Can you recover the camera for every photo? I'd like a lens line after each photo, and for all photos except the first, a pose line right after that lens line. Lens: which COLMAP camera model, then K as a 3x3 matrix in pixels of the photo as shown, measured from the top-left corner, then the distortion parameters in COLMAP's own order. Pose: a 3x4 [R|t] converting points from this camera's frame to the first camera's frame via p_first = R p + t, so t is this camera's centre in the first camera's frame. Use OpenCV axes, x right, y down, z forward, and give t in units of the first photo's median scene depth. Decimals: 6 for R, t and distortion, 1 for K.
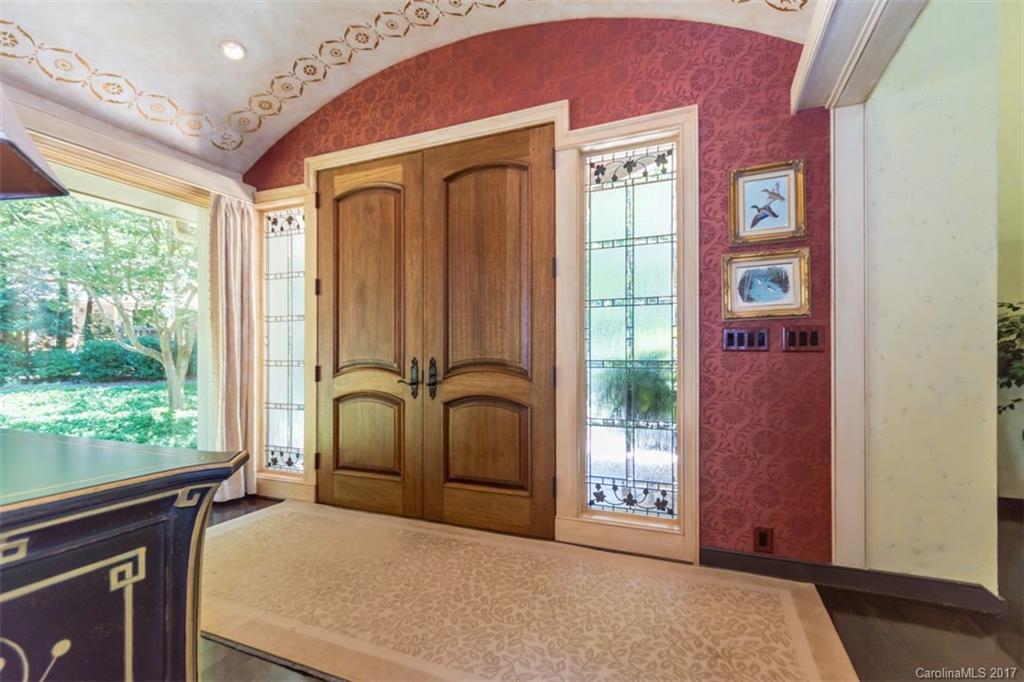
lens RADIAL K [[404.1, 0, 512.0], [0, 404.1, 341.0], [0, 0, 1]] dist [0.000095, -0.000023]
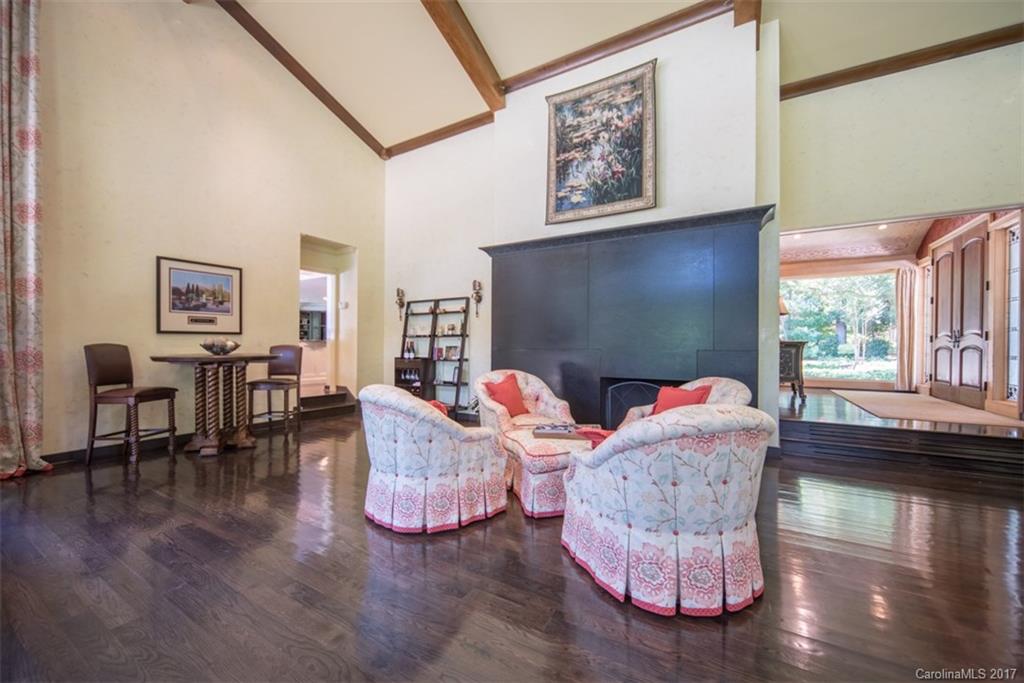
lens RADIAL K [[400.9, 0, 512.0], [0, 400.9, 341.5], [0, 0, 1]] dist [-0.000494, -0.000057]
pose [[-0.180879, 0.004190, -0.983496, 2.165599], [-0.003813, 0.999980, 0.004962, 0.093242], [0.983498, 0.004648, -0.180859, -0.915212]]
